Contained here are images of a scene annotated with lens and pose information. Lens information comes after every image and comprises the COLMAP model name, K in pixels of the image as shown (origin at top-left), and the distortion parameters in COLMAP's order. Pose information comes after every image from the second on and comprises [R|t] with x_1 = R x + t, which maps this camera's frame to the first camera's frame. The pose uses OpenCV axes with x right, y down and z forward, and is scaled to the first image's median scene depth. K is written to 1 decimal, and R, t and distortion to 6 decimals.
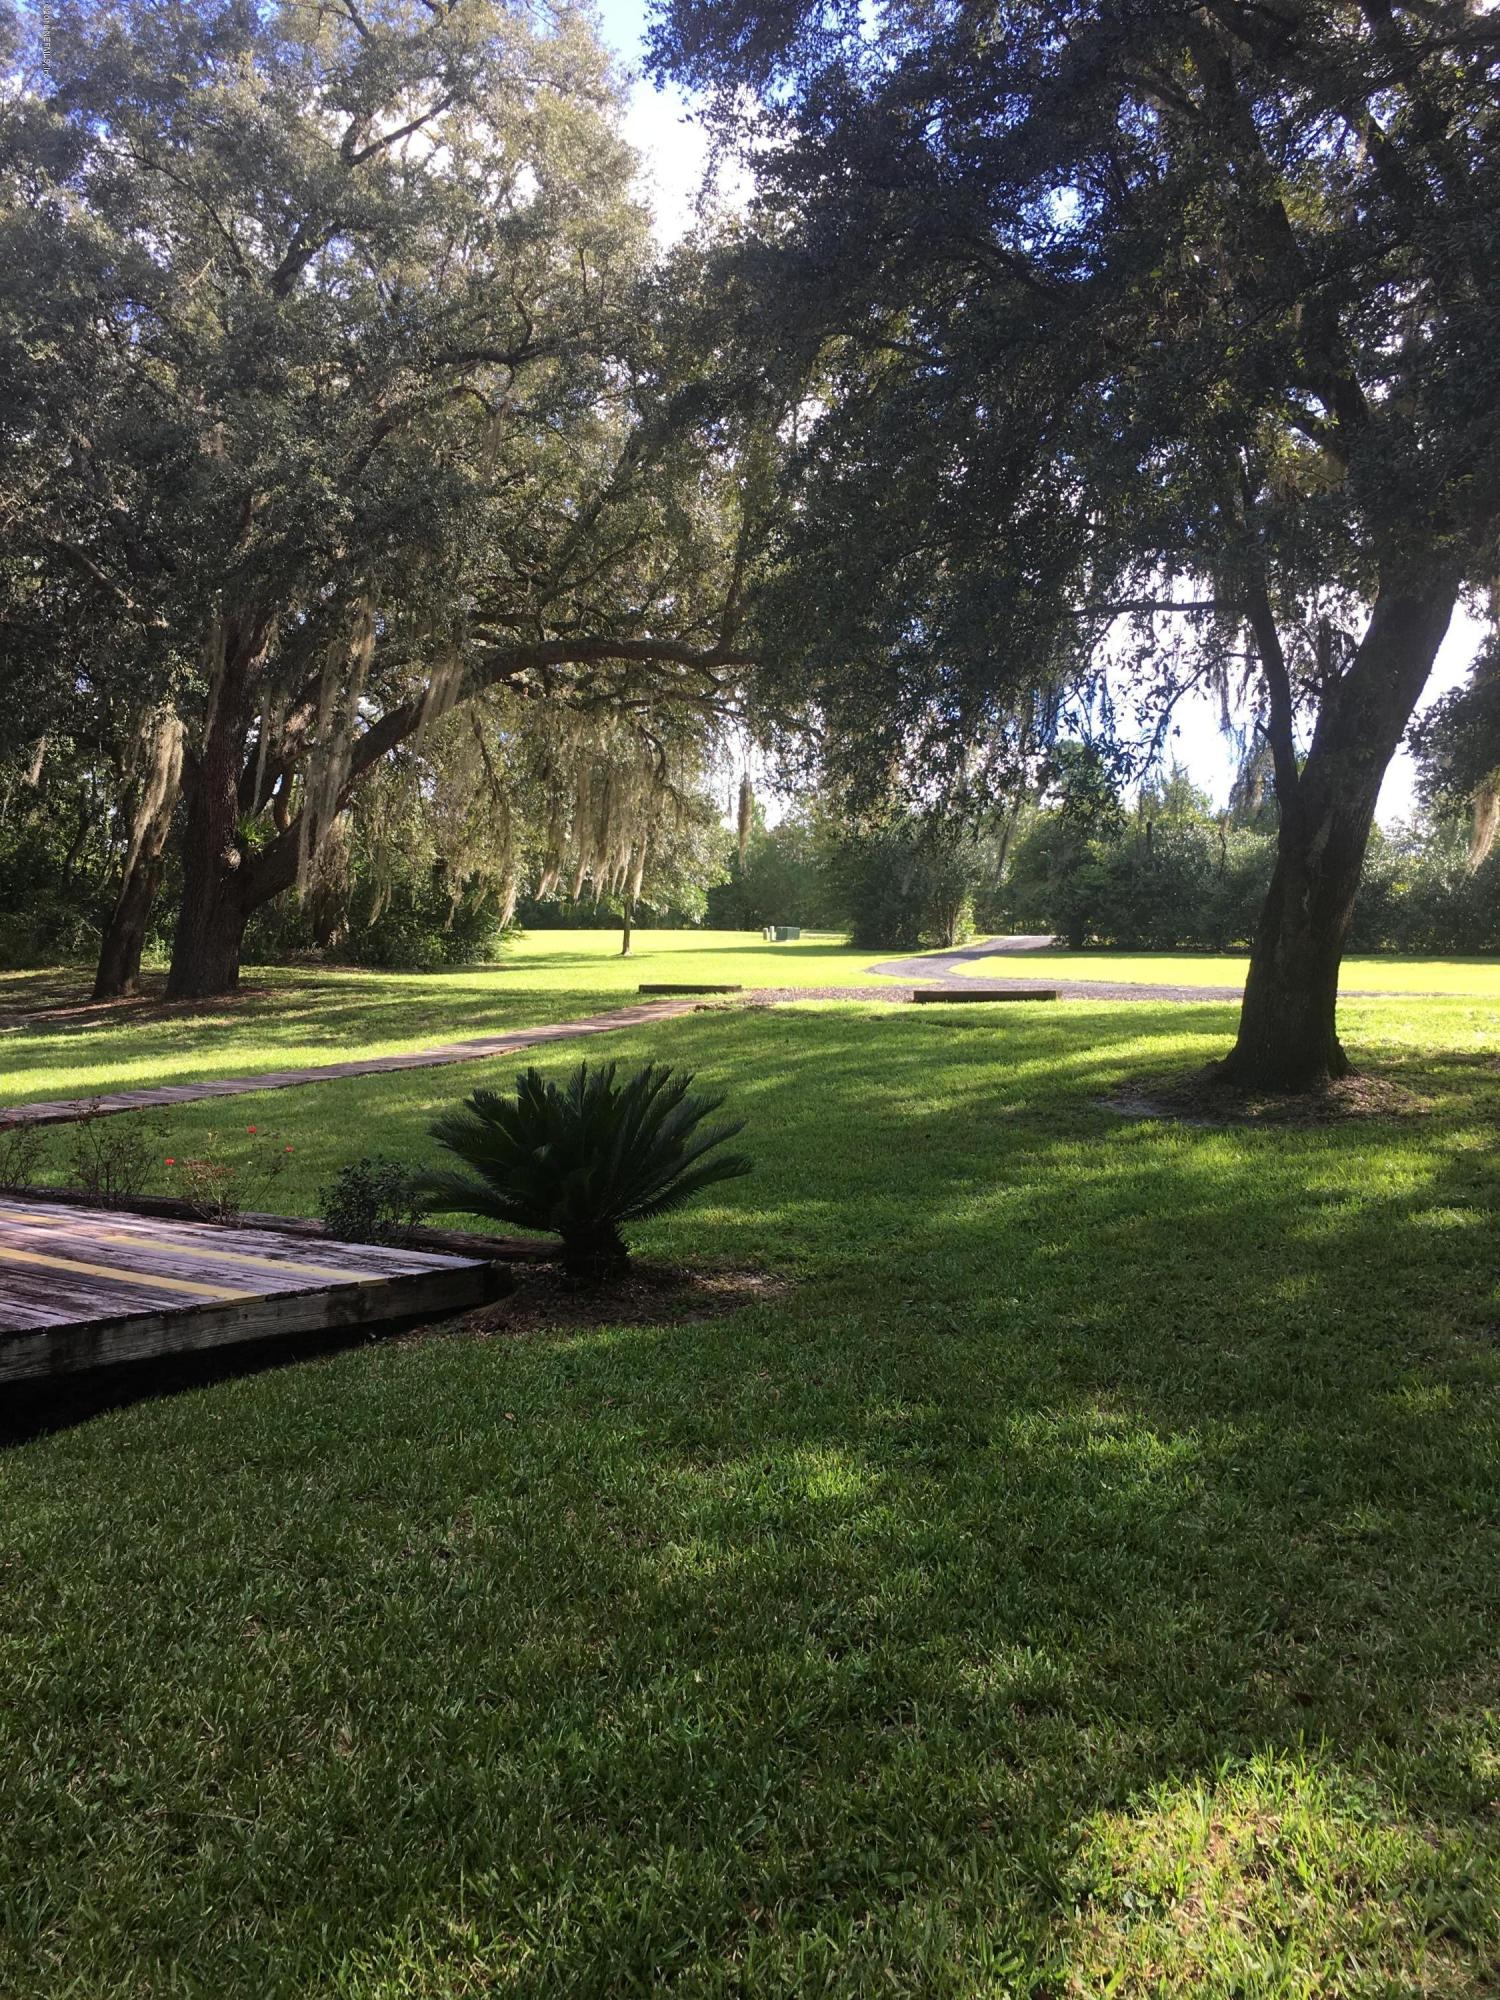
lens RADIAL K [[1731.5, 0, 750.0], [0, 1731.5, 1000.0], [0, 0, 1]] dist [0.059215, -0.095103]
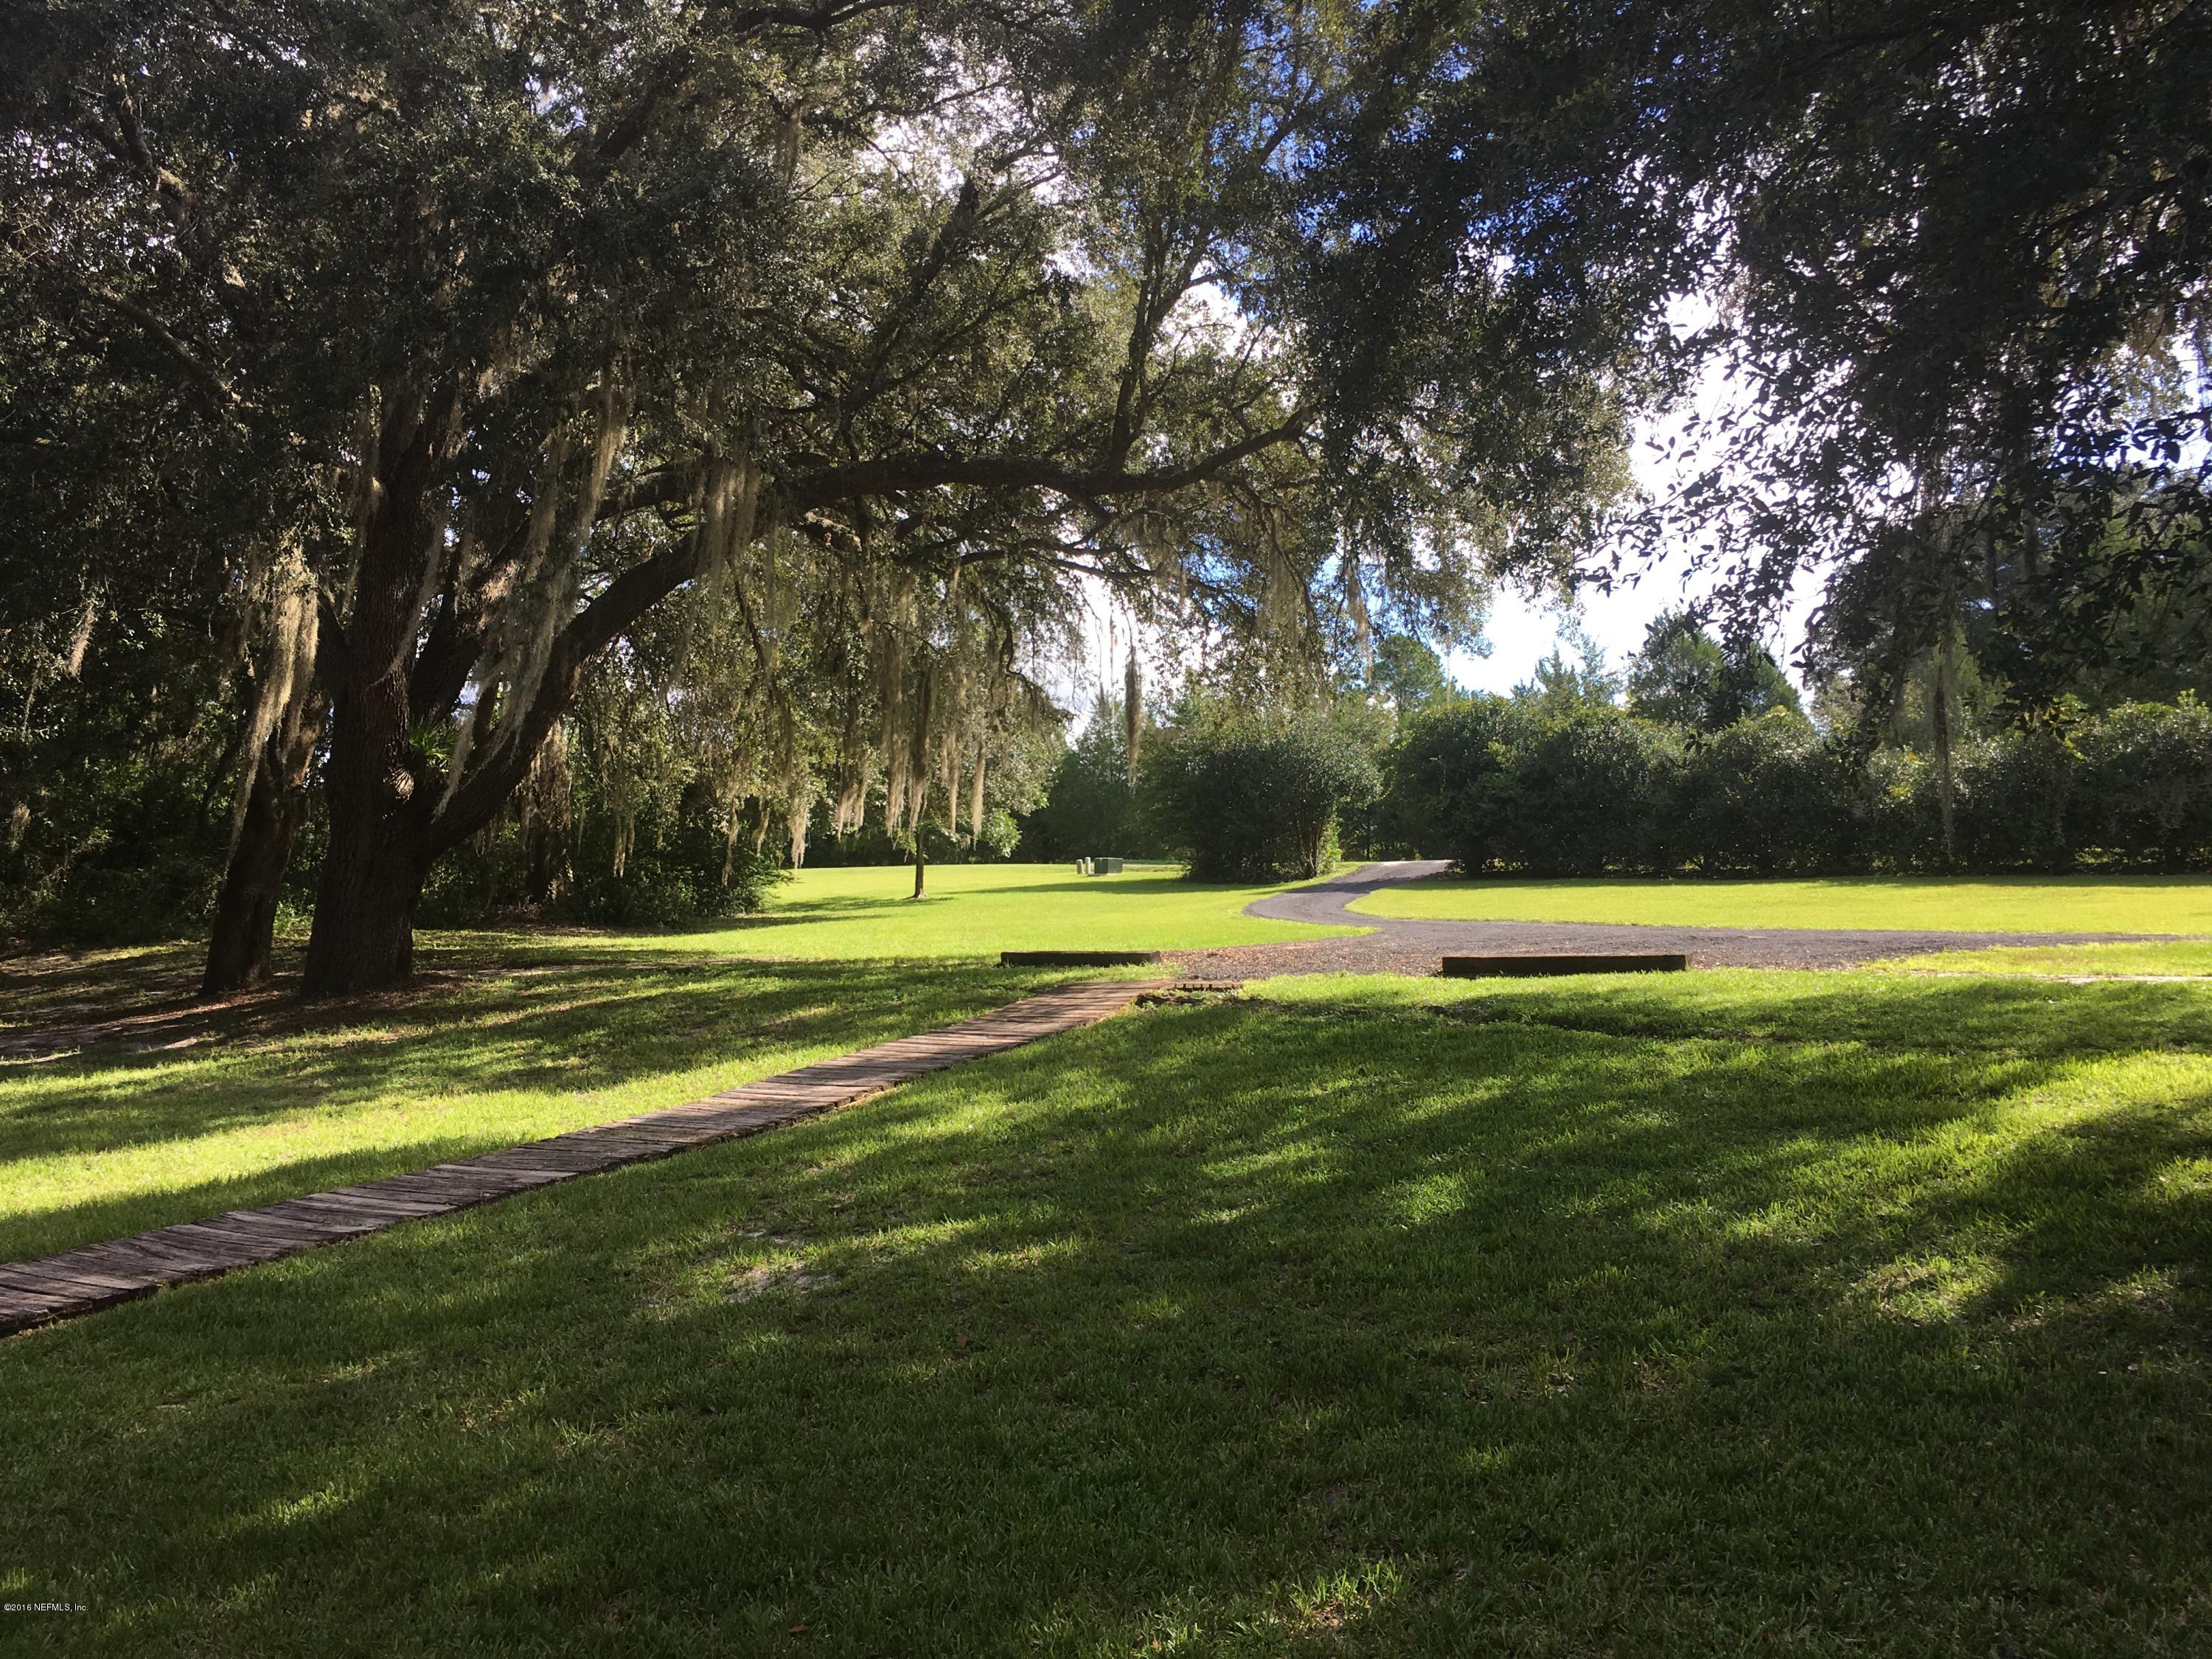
lens RADIAL K [[1915.0, 0, 1106.0], [0, 1915.0, 829.5], [0, 0, 1]] dist [0.059215, -0.095103]
pose [[0.998613, -0.025557, 0.046032, -0.053763], [0.028065, 0.998110, -0.054677, -0.014070], [-0.044547, 0.055893, 0.997442, 0.219085]]
